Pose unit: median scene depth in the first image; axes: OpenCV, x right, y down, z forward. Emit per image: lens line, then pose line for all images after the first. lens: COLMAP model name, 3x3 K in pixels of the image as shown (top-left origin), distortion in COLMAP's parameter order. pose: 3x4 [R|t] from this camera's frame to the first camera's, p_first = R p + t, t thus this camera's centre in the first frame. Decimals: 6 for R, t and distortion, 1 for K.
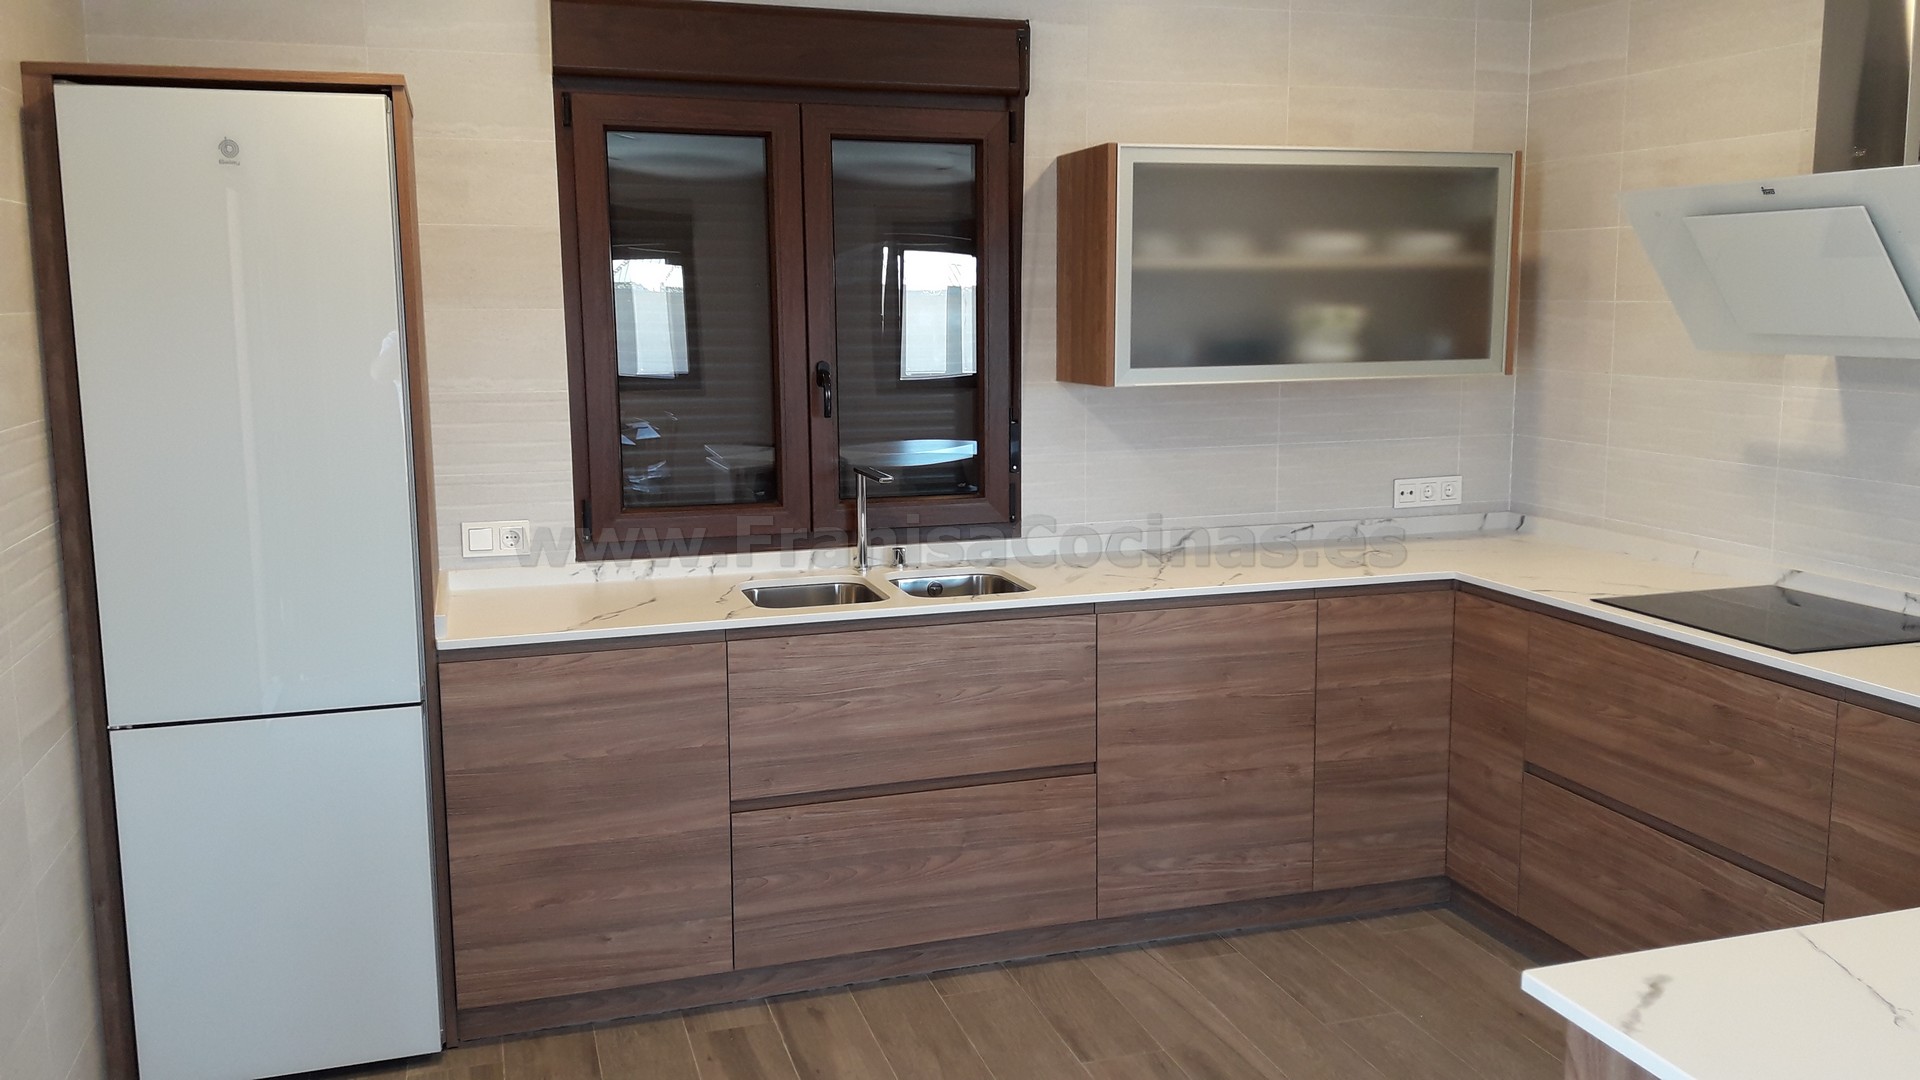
lens RADIAL K [[1543.3, 0, 984.0], [0, 1543.3, 525.9], [0, 0, 1]] dist [0.215067, -0.524572]
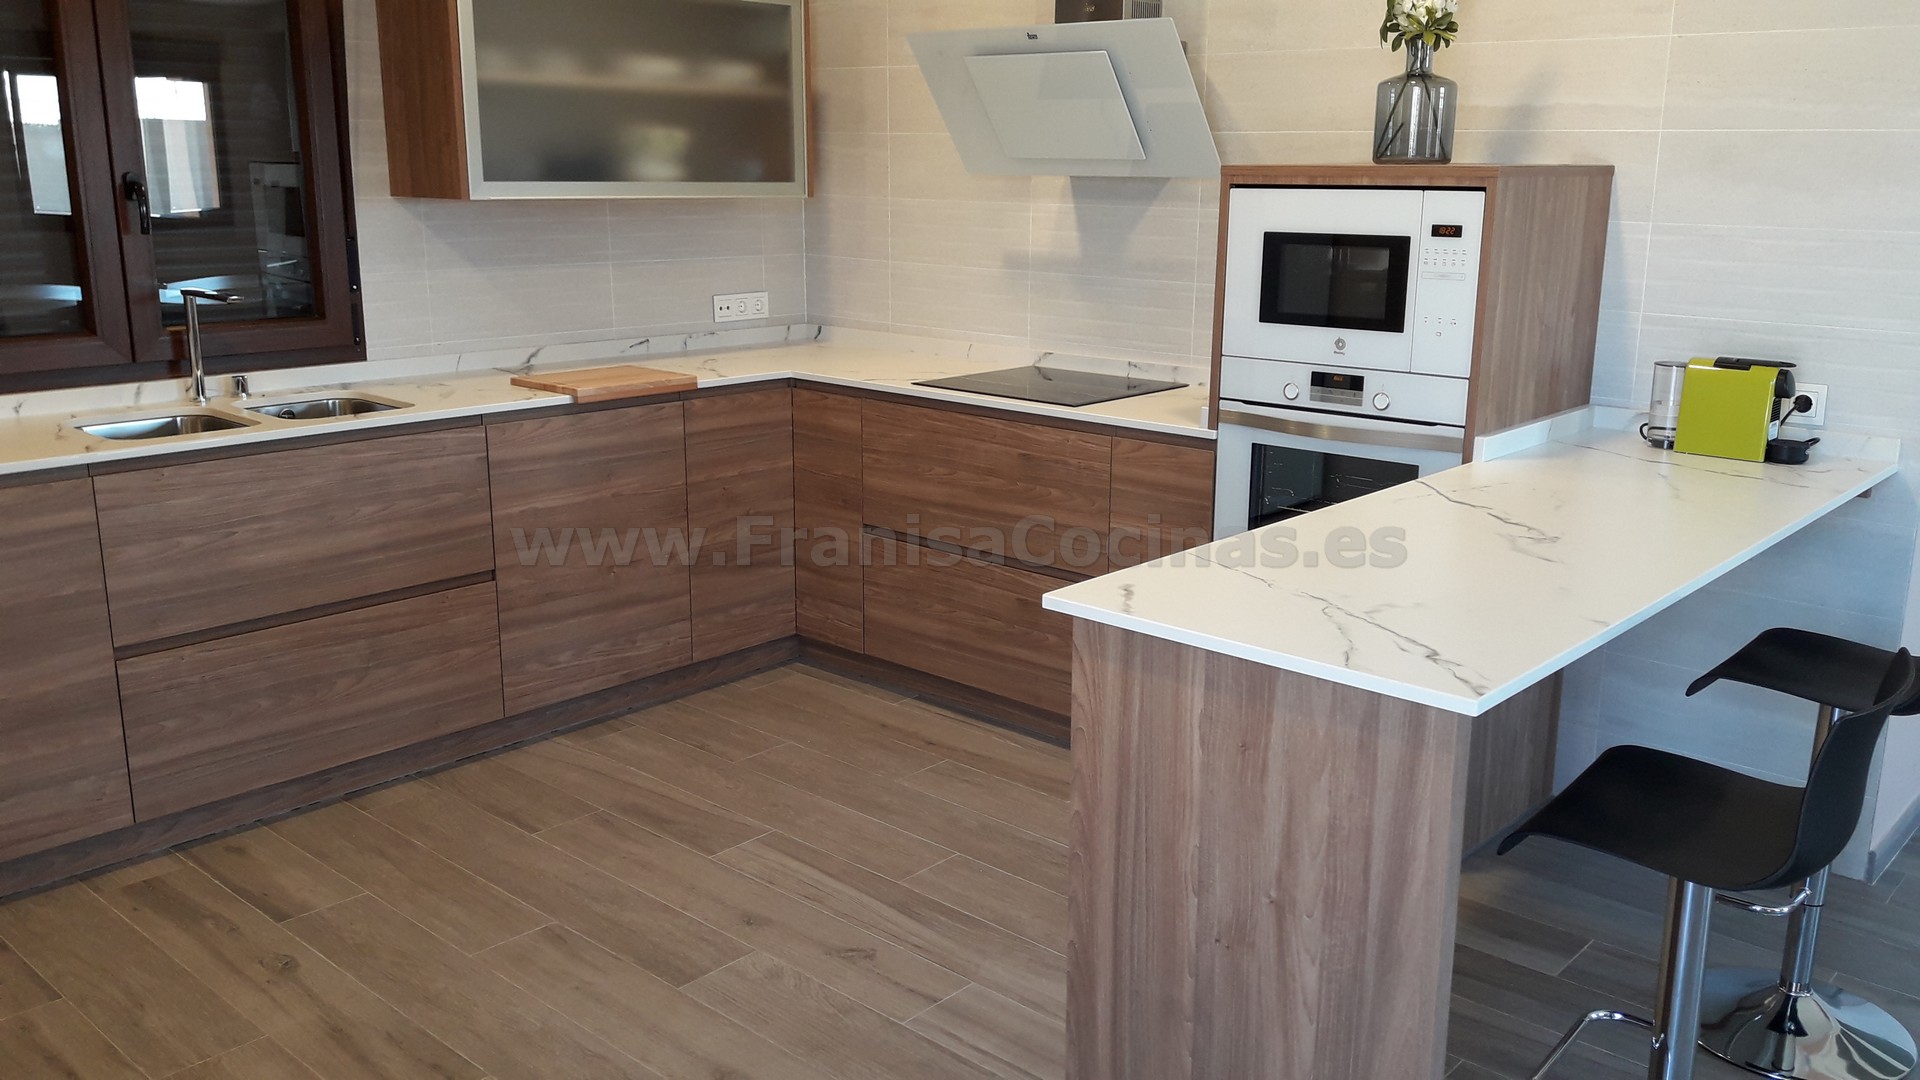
lens RADIAL K [[1543.3, 0, 984.0], [0, 1543.3, 525.9], [0, 0, 1]] dist [0.215067, -0.524572]
pose [[0.864587, -0.102655, 0.491886, -0.156081], [0.058044, 0.992760, 0.105163, 0.032562], [-0.499120, -0.062372, 0.864285, -0.062434]]
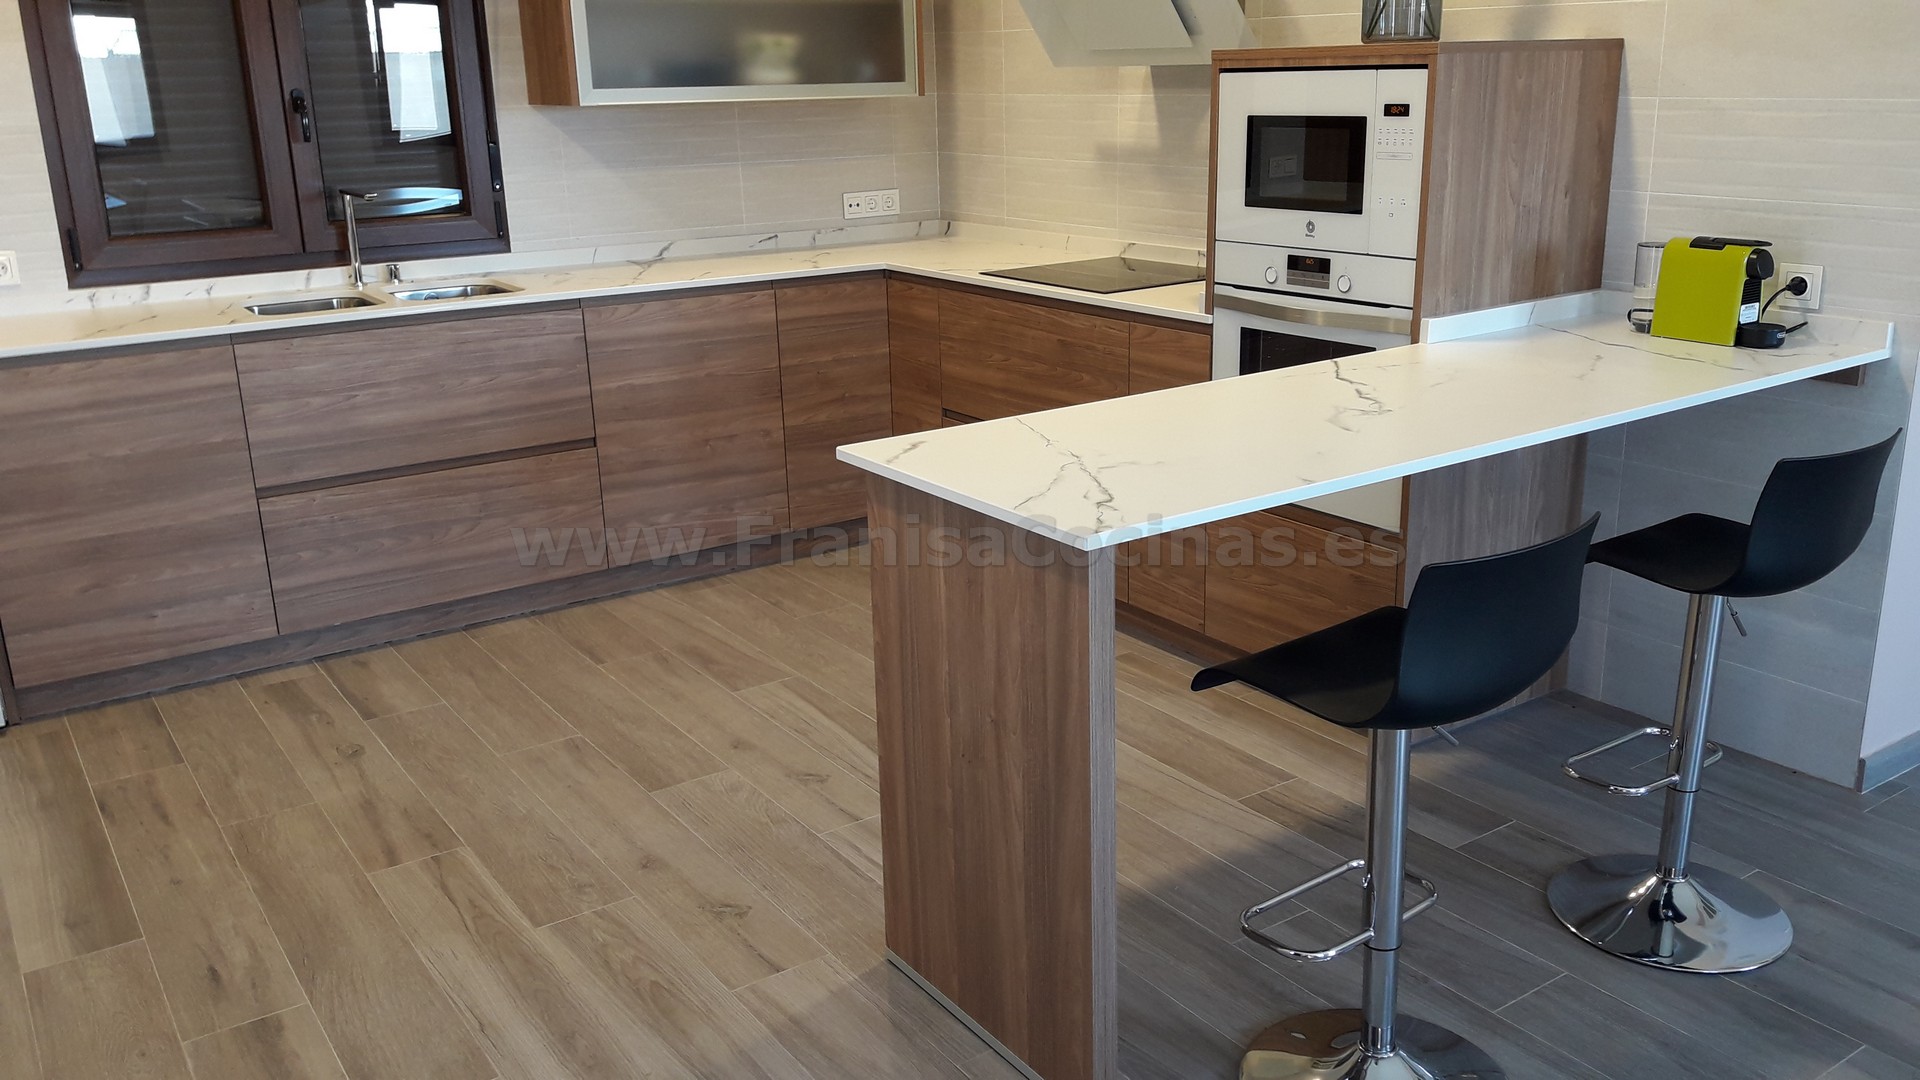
lens RADIAL K [[1548.1, 0, 983.8], [0, 1548.1, 526.7], [0, 0, 1]] dist [0.223078, -0.572459]
pose [[0.957437, -0.096852, 0.271910, 0.024849], [0.057958, 0.987347, 0.147604, 0.061114], [-0.282765, -0.125562, 0.950935, -0.215795]]
